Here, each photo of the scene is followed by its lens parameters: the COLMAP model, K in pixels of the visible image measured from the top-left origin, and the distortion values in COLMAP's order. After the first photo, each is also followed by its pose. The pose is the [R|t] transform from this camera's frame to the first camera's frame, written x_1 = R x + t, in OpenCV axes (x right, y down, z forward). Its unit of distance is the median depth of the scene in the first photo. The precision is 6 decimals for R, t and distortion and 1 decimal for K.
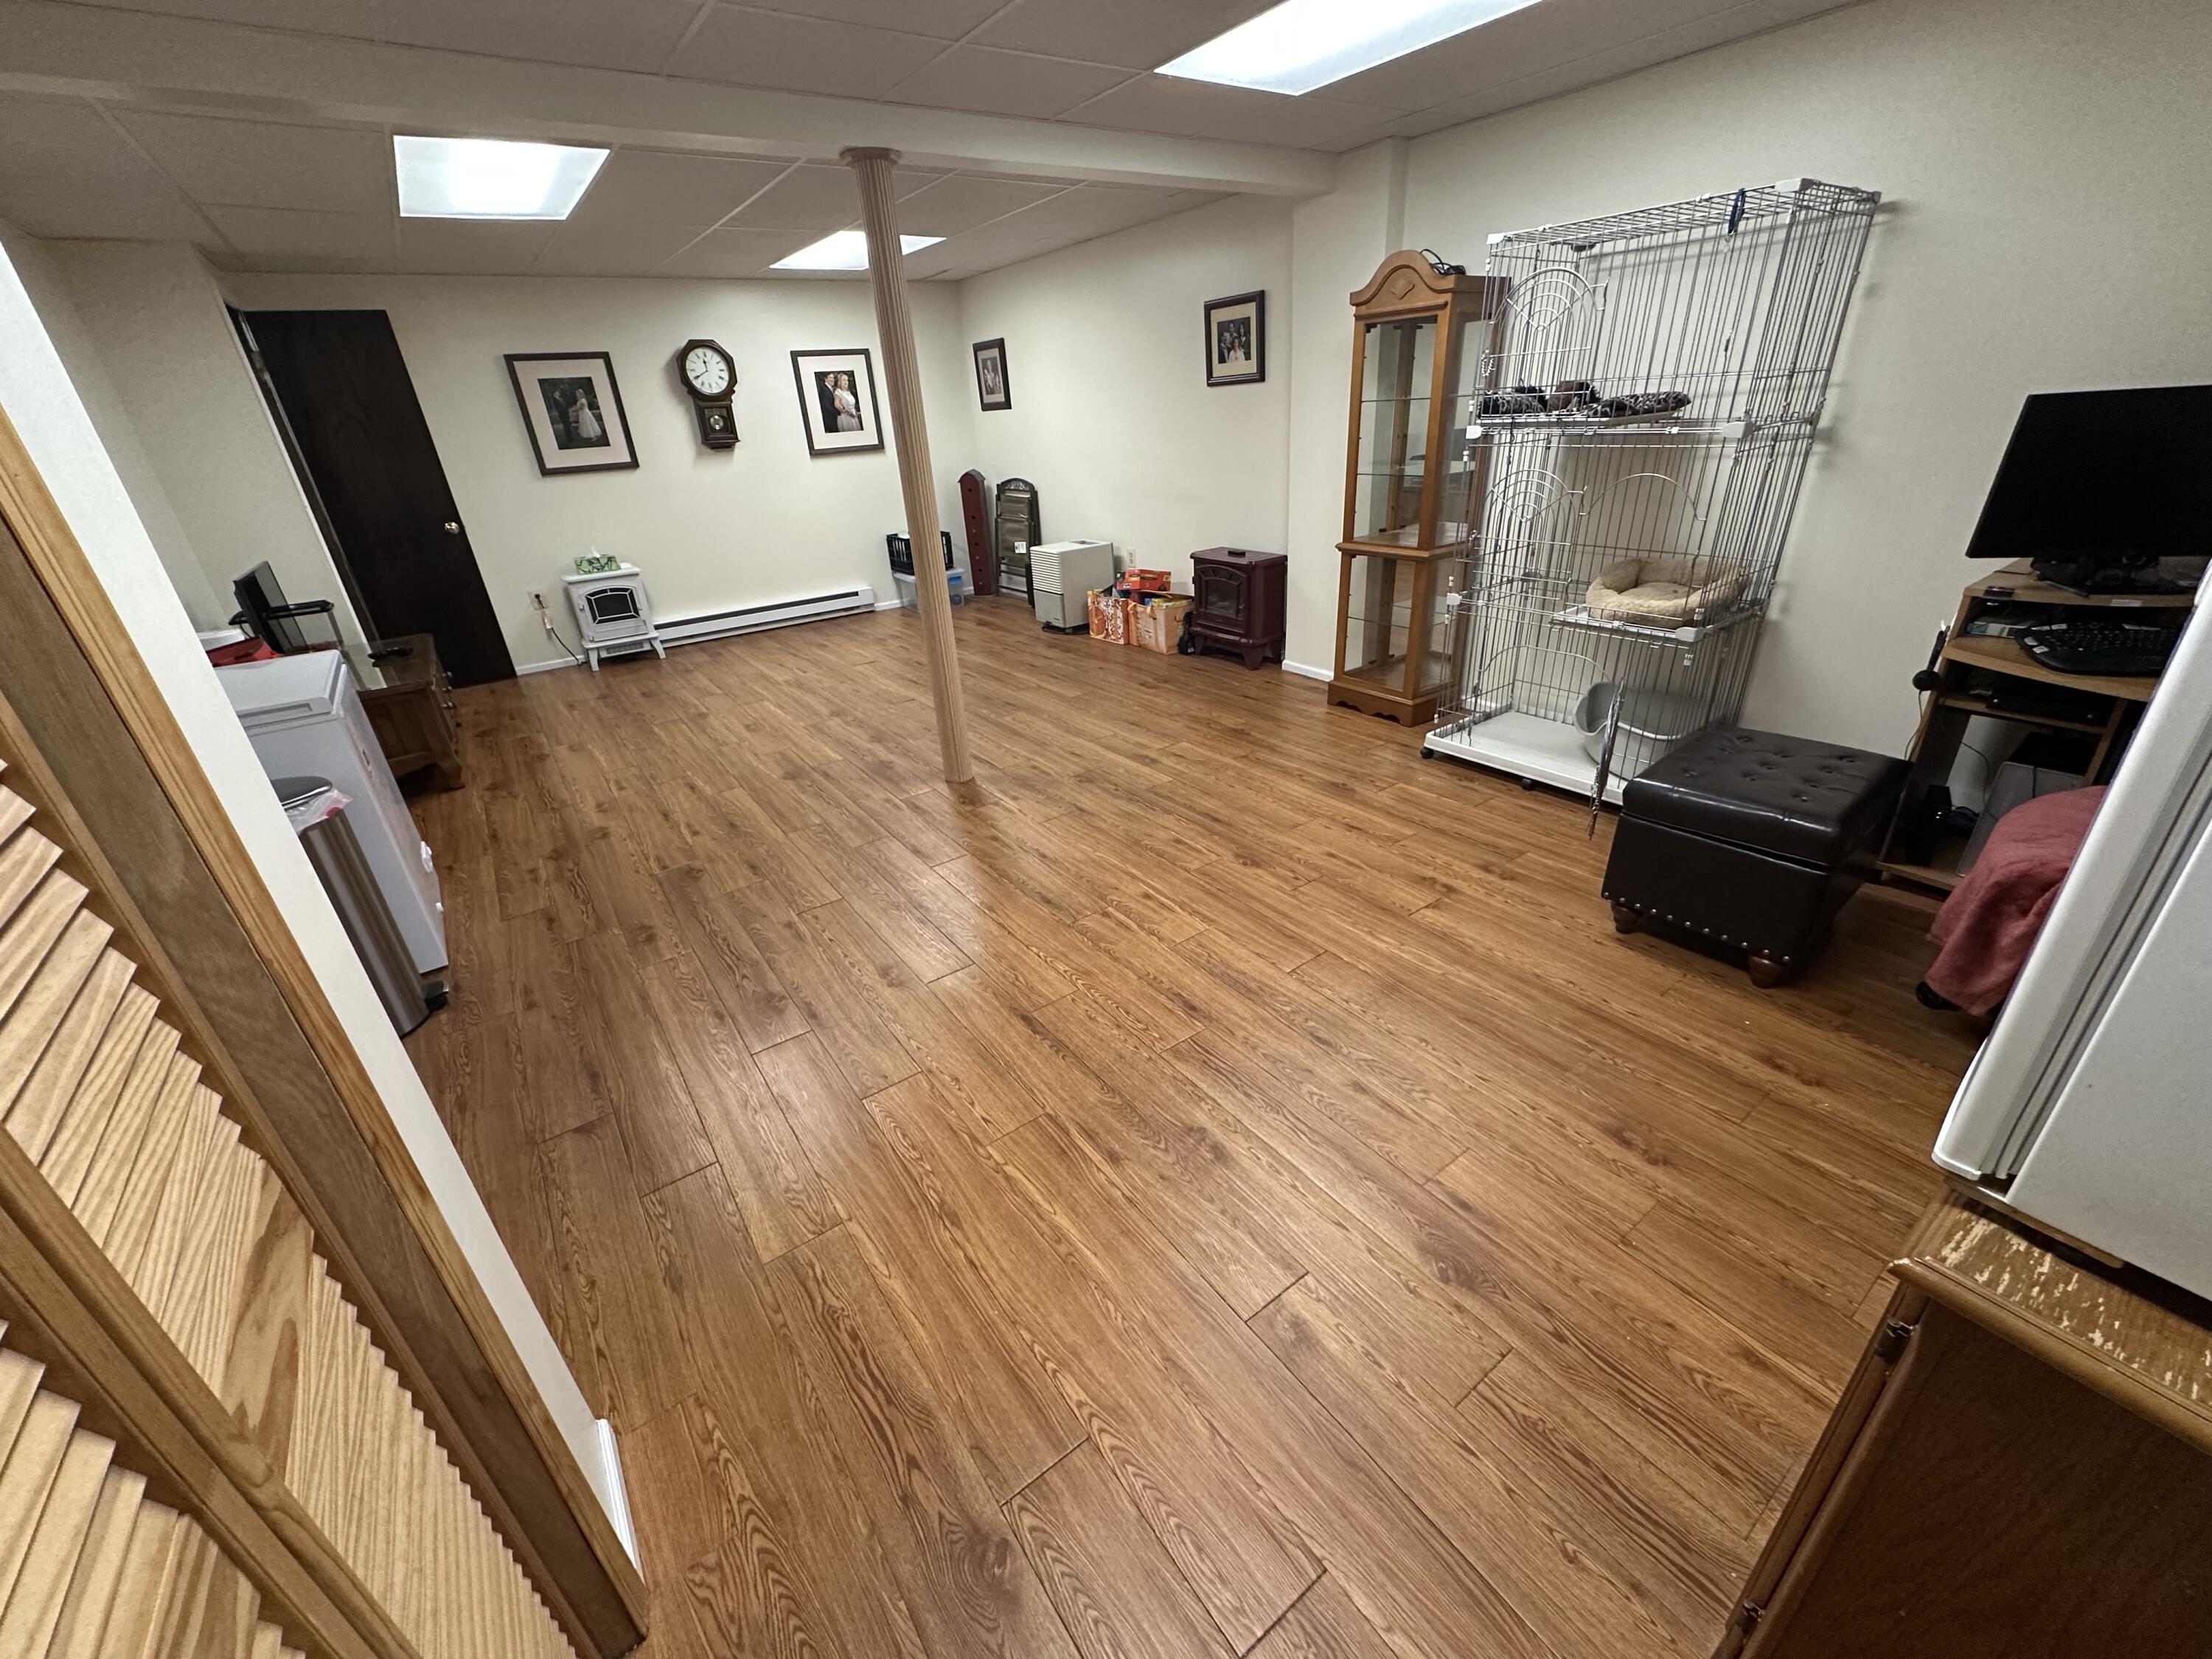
lens RADIAL K [[883.9, 0, 1105.8], [0, 883.9, 826.0], [0, 0, 1]] dist [-0.002195, 0.000617]
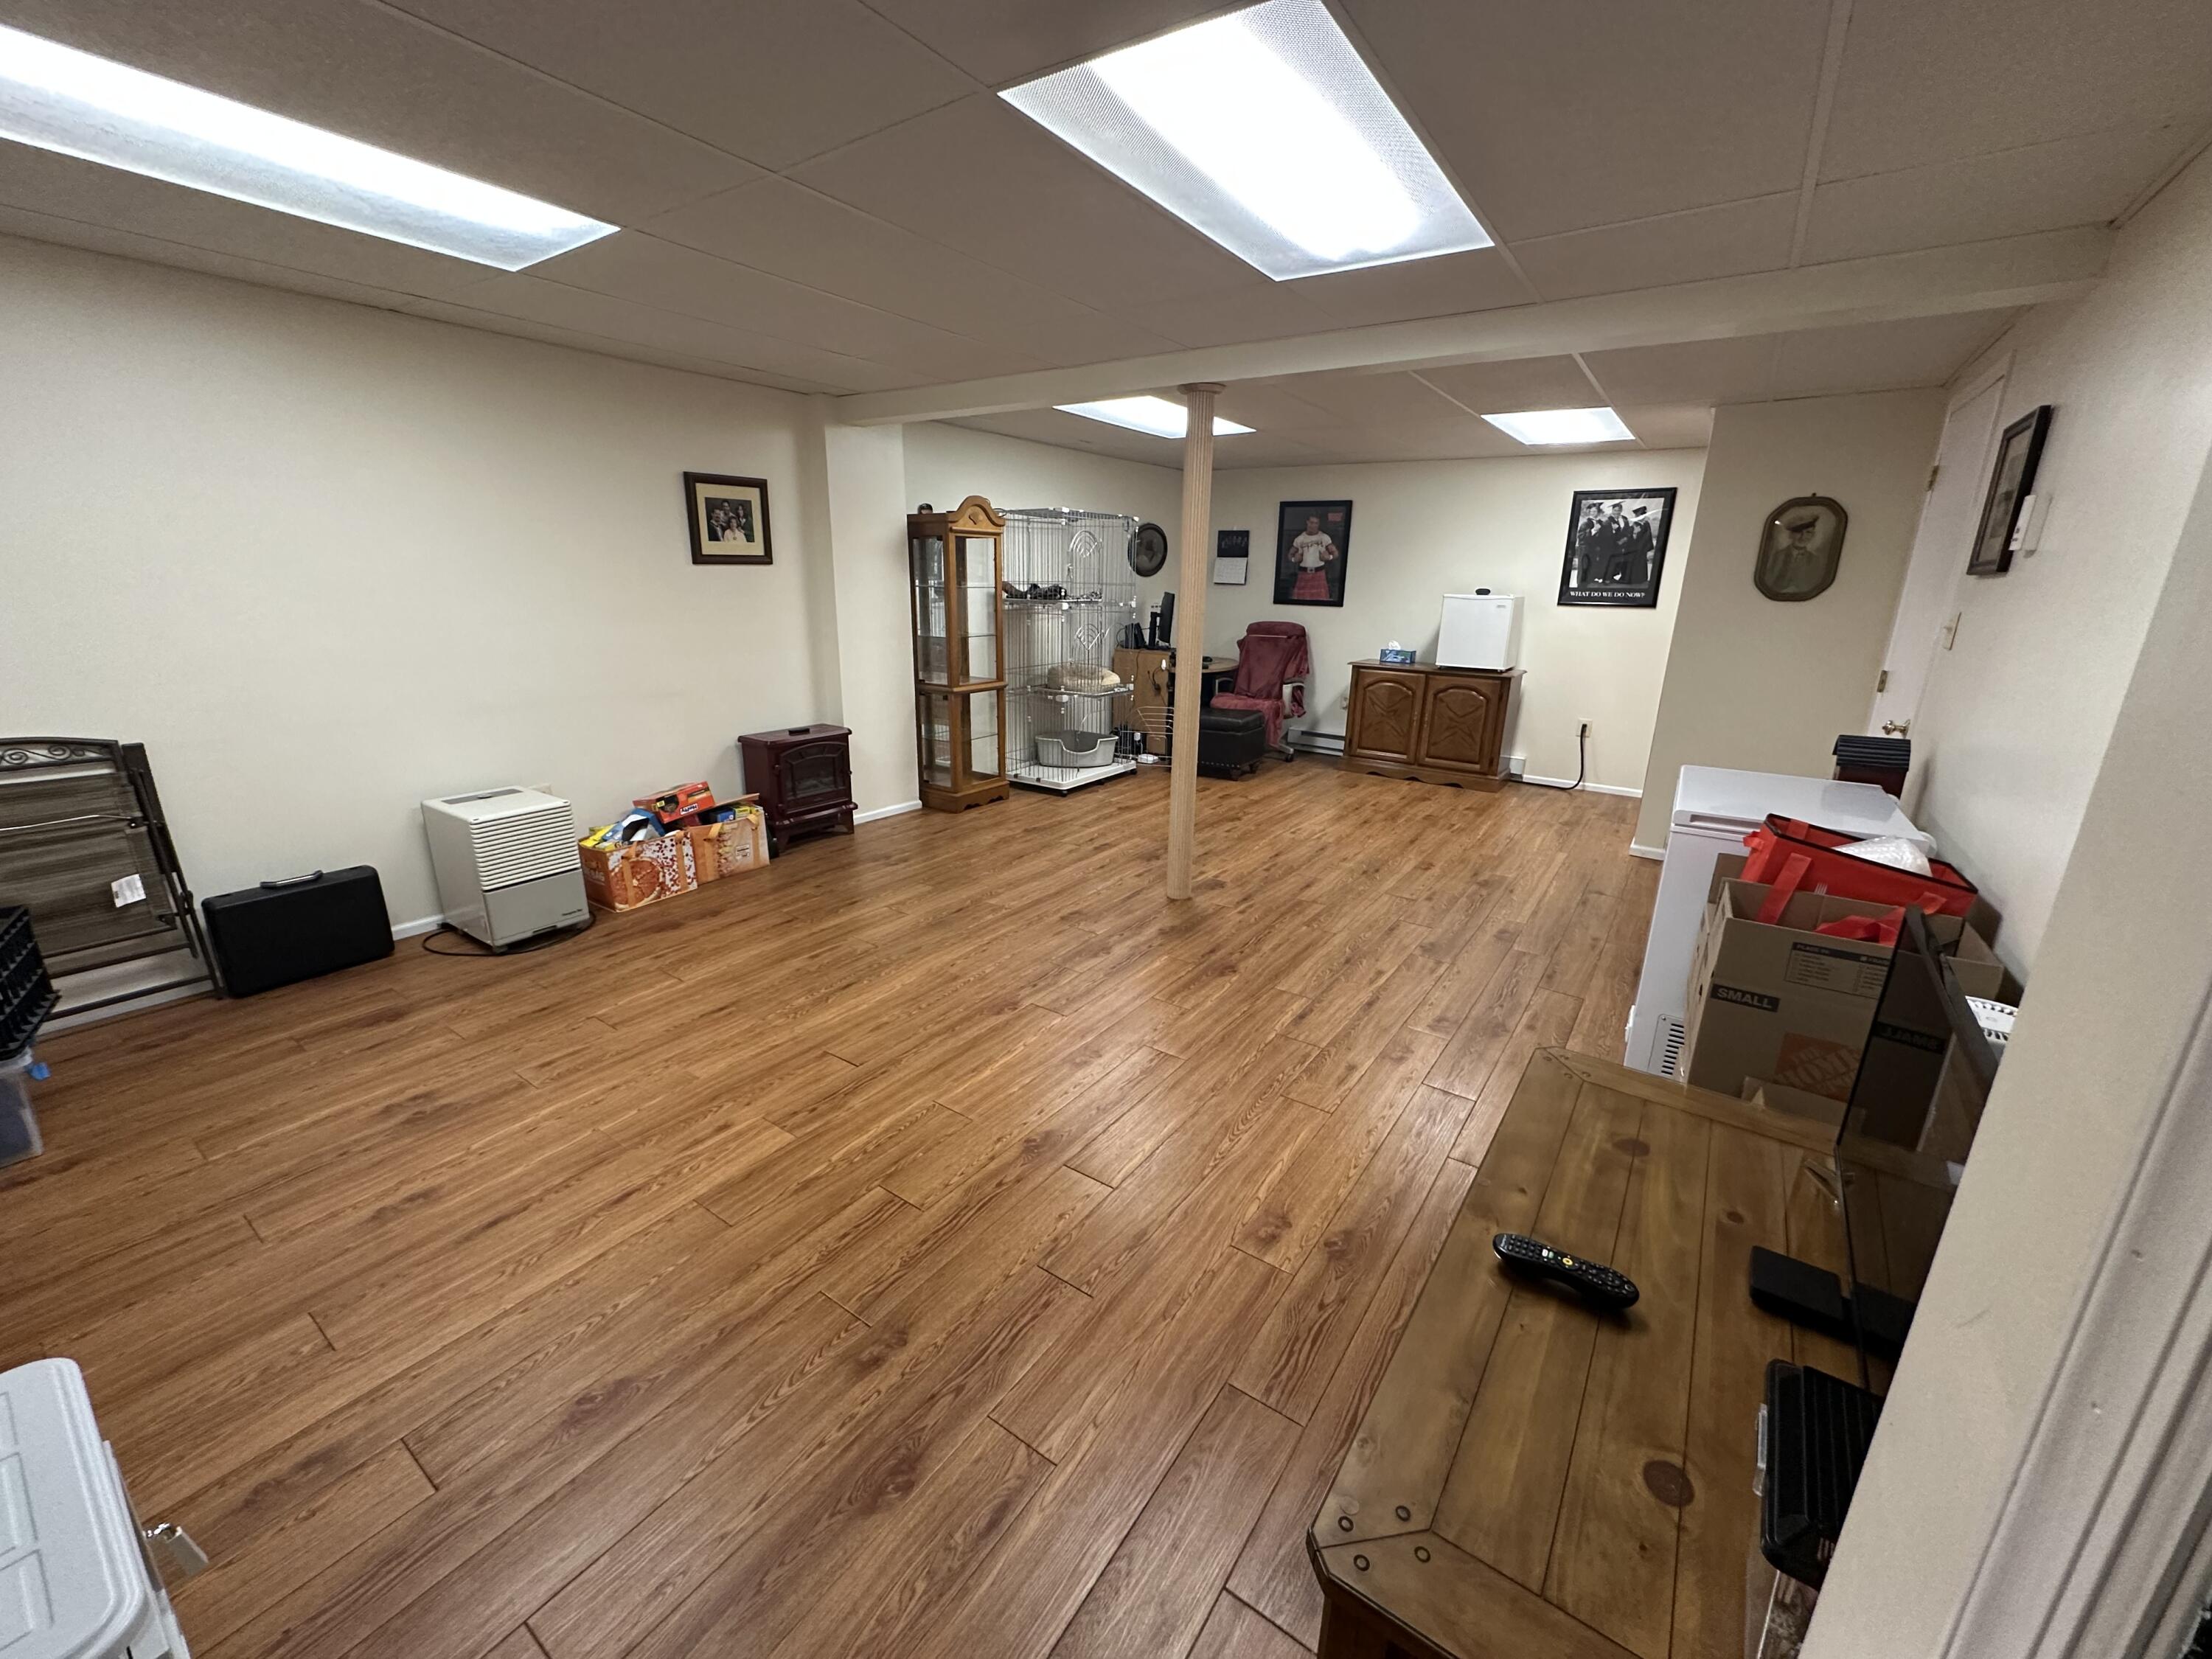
lens RADIAL K [[883.9, 0, 1098.9], [0, 883.9, 826.3], [0, 0, 1]] dist [-0.002195, 0.000617]
pose [[-0.335485, -0.208300, 0.918728, -1.096034], [0.410562, 0.845427, 0.341603, -0.529015], [-0.847873, 0.491797, -0.198108, 1.231052]]
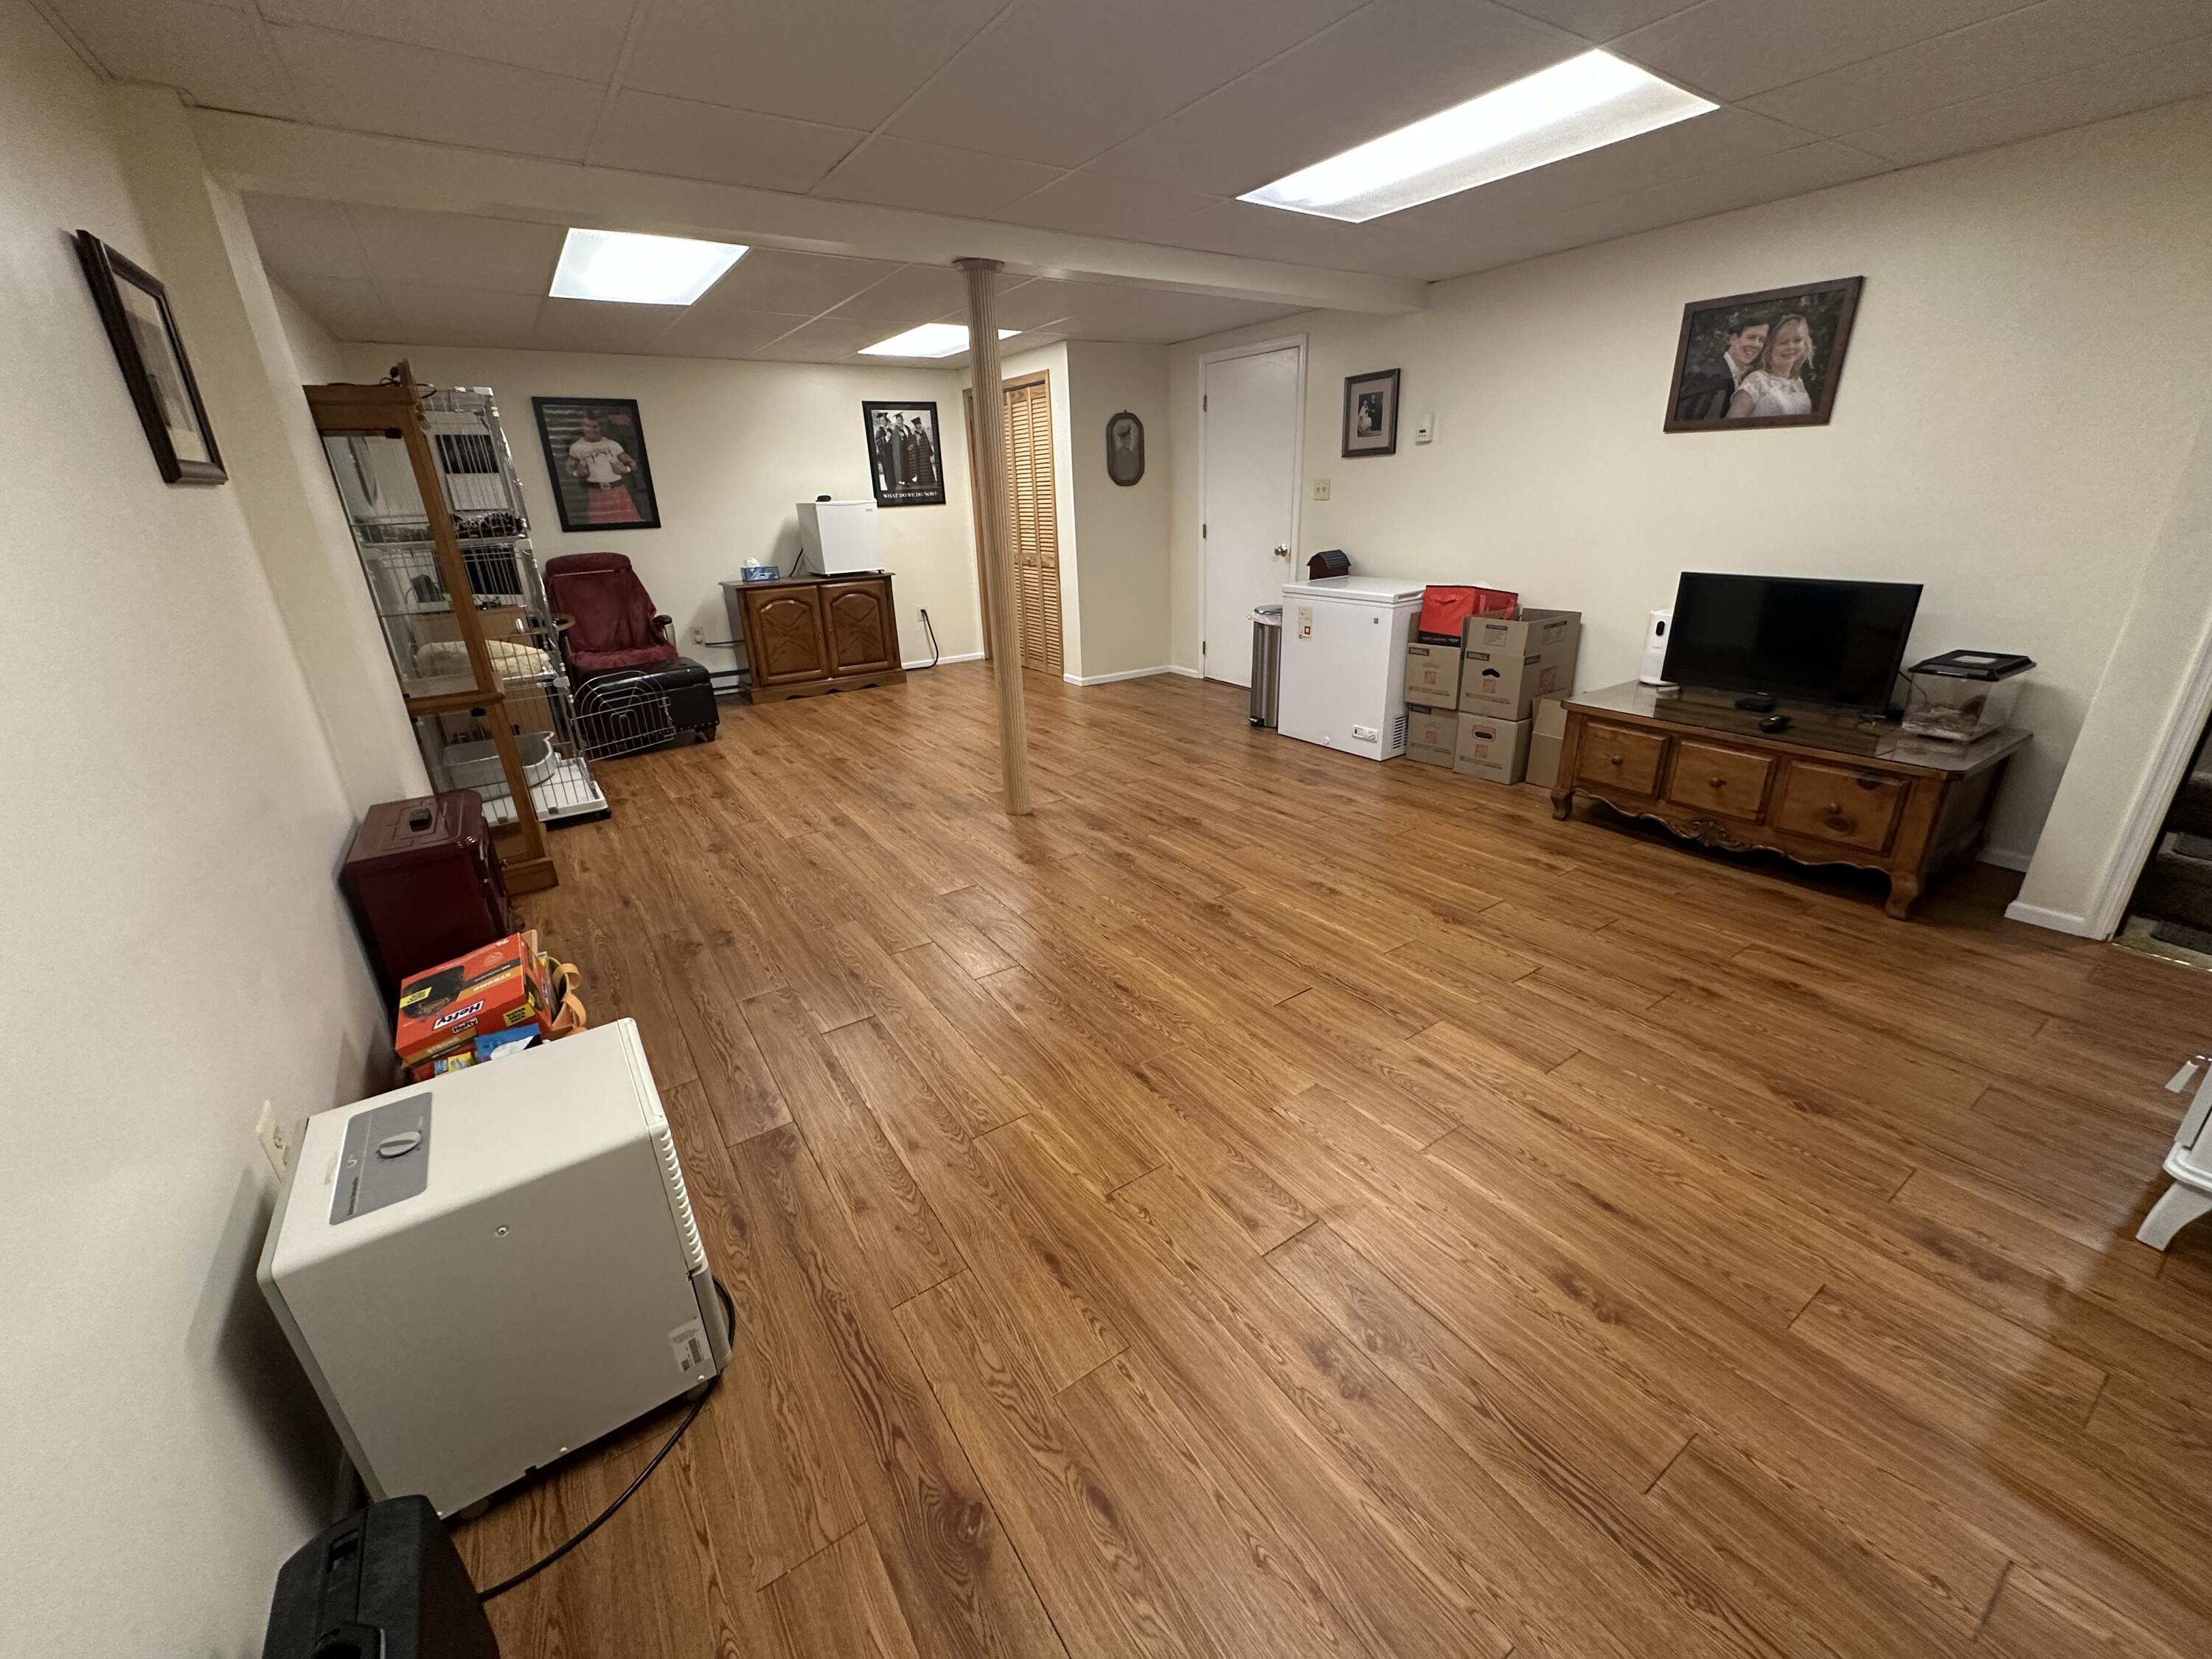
lens RADIAL K [[883.9, 0, 1111.1], [0, 883.9, 824.5], [0, 0, 1]] dist [-0.002195, 0.000617]
pose [[-0.995307, 0.078607, 0.056430, -0.329720], [0.094960, 0.681362, 0.725760, -0.795204], [0.018601, 0.727713, -0.685630, 1.713084]]
